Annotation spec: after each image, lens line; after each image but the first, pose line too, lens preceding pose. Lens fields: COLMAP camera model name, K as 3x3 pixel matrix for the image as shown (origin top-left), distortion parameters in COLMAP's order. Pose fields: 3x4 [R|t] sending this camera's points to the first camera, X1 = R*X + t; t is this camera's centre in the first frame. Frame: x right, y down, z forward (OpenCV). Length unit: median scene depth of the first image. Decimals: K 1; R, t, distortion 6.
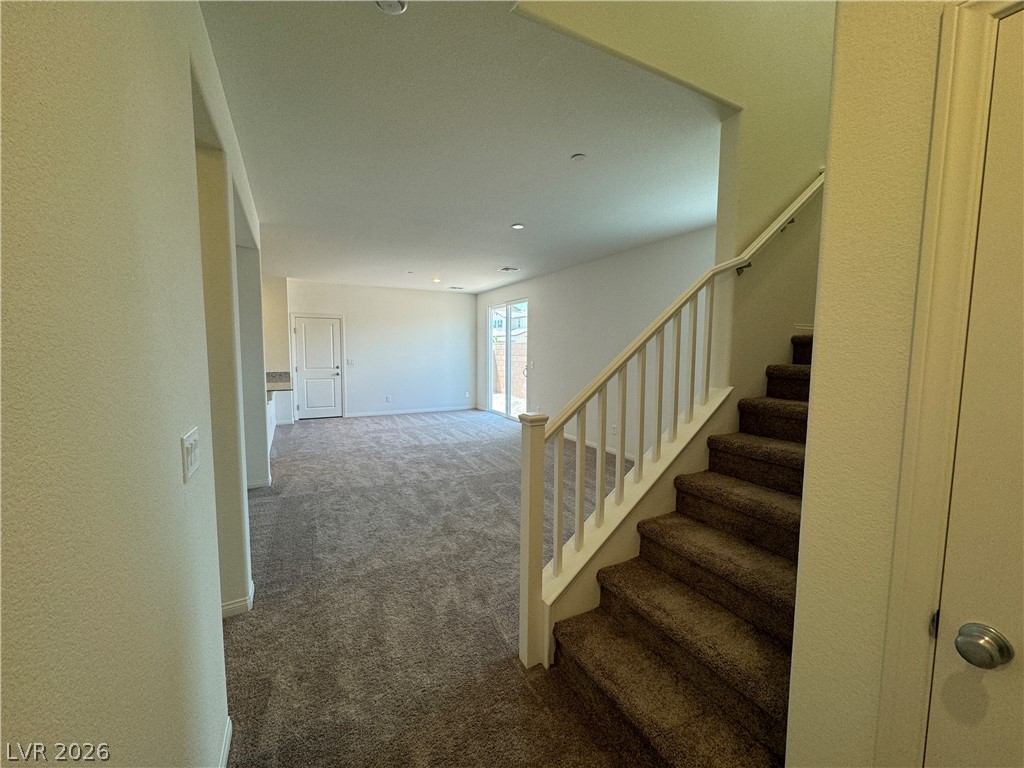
lens RADIAL K [[409.8, 0, 512.6], [0, 409.8, 384.7], [0, 0, 1]] dist [-0.002589, 0.000354]
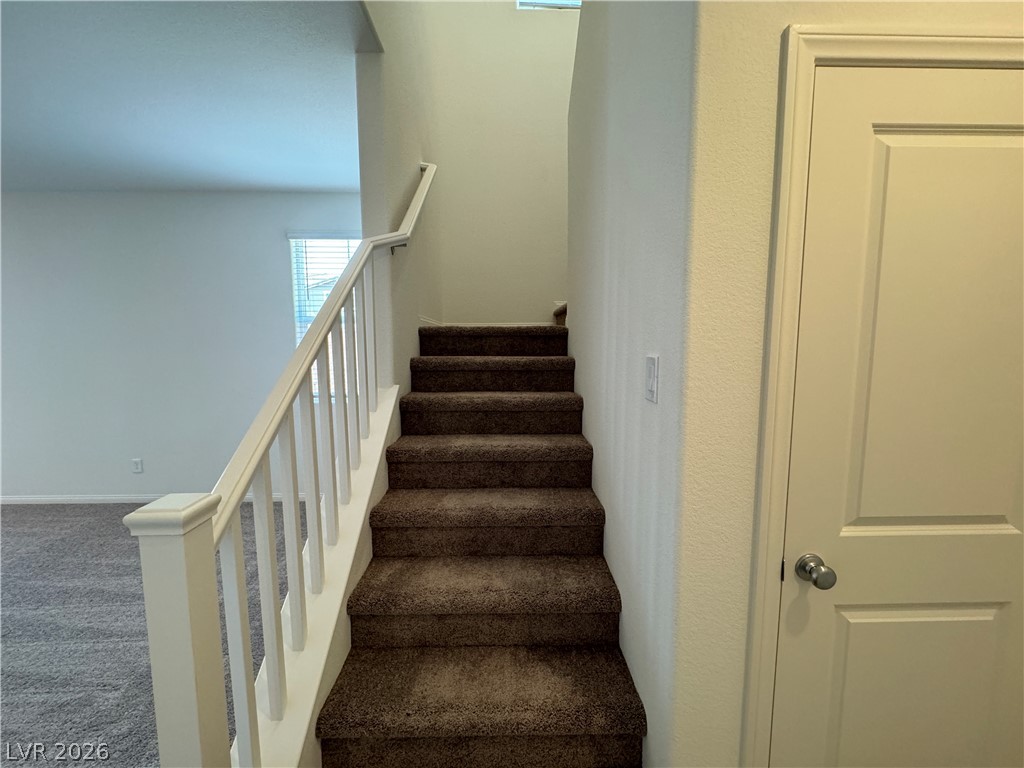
lens RADIAL K [[409.8, 0, 511.9], [0, 409.8, 383.0], [0, 0, 1]] dist [-0.002589, 0.000354]
pose [[0.451105, -0.097986, 0.887075, -0.139194], [0.084600, 0.994174, 0.066794, -0.043583], [-0.888452, 0.044915, 0.456767, 0.474640]]
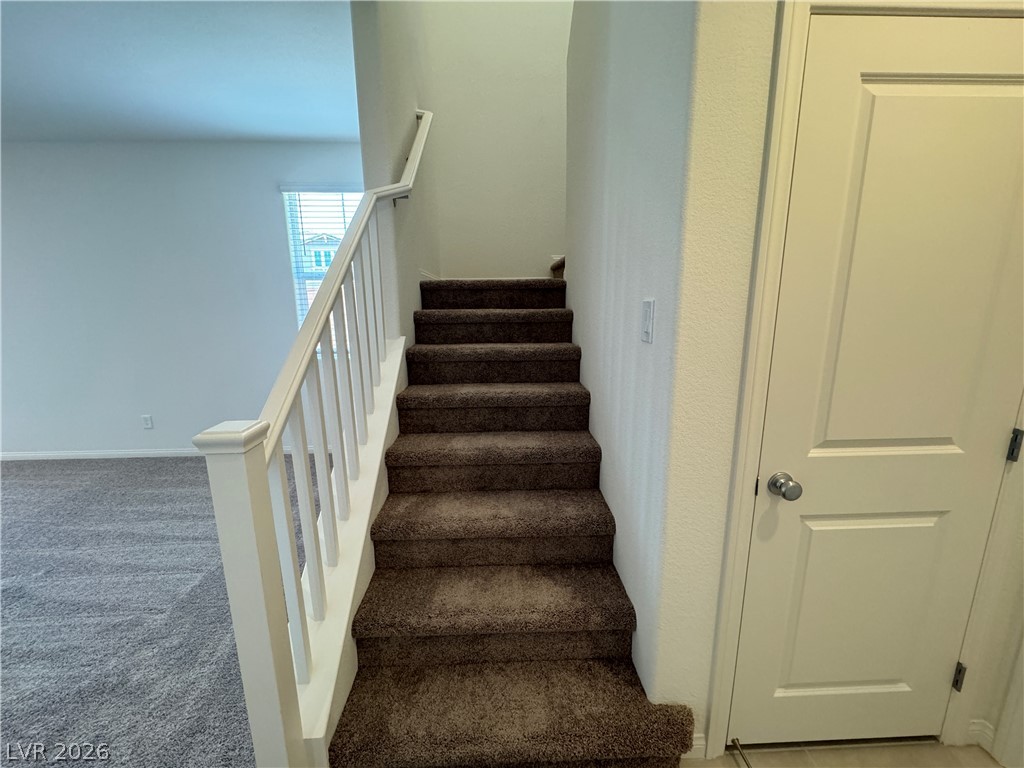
lens RADIAL K [[409.8, 0, 511.6], [0, 409.8, 383.1], [0, 0, 1]] dist [-0.002589, 0.000354]
pose [[0.437229, -0.188915, 0.879285, -0.199610], [0.092814, 0.981947, 0.164820, -0.024412], [-0.894548, 0.009546, 0.446869, 0.469394]]
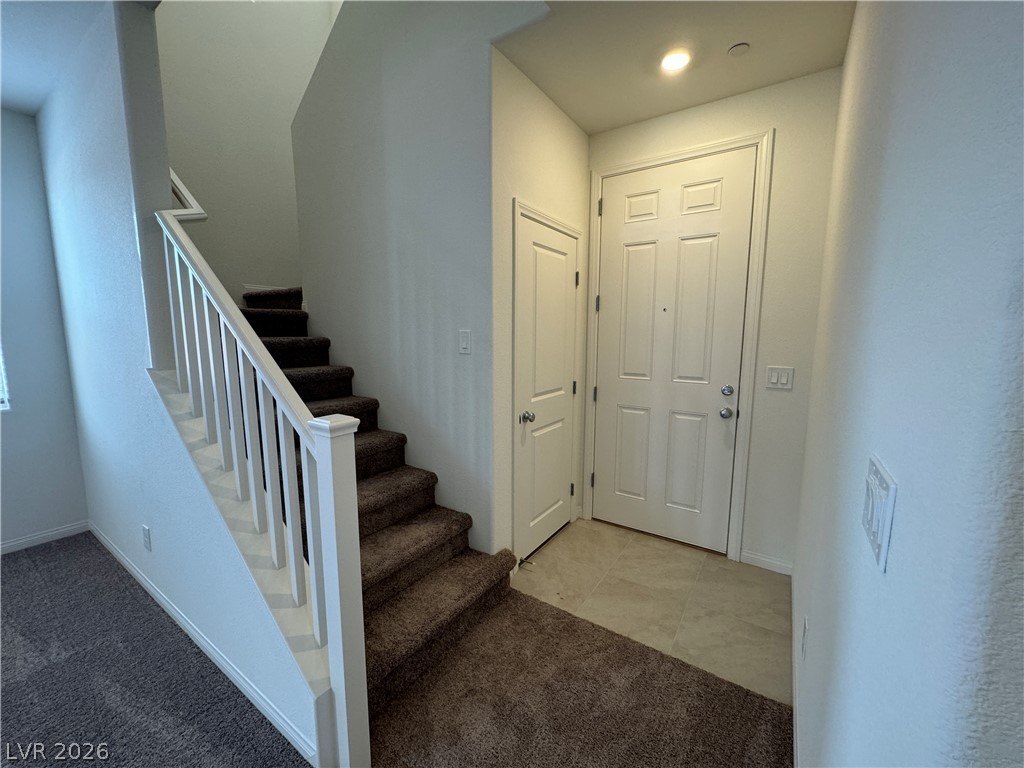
lens RADIAL K [[409.8, 0, 515.3], [0, 409.8, 383.1], [0, 0, 1]] dist [-0.002589, 0.000354]
pose [[-0.474883, -0.122797, 0.871440, -0.602492], [0.067954, 0.982144, 0.175427, -0.072068], [-0.877422, 0.142525, -0.458059, 0.970822]]
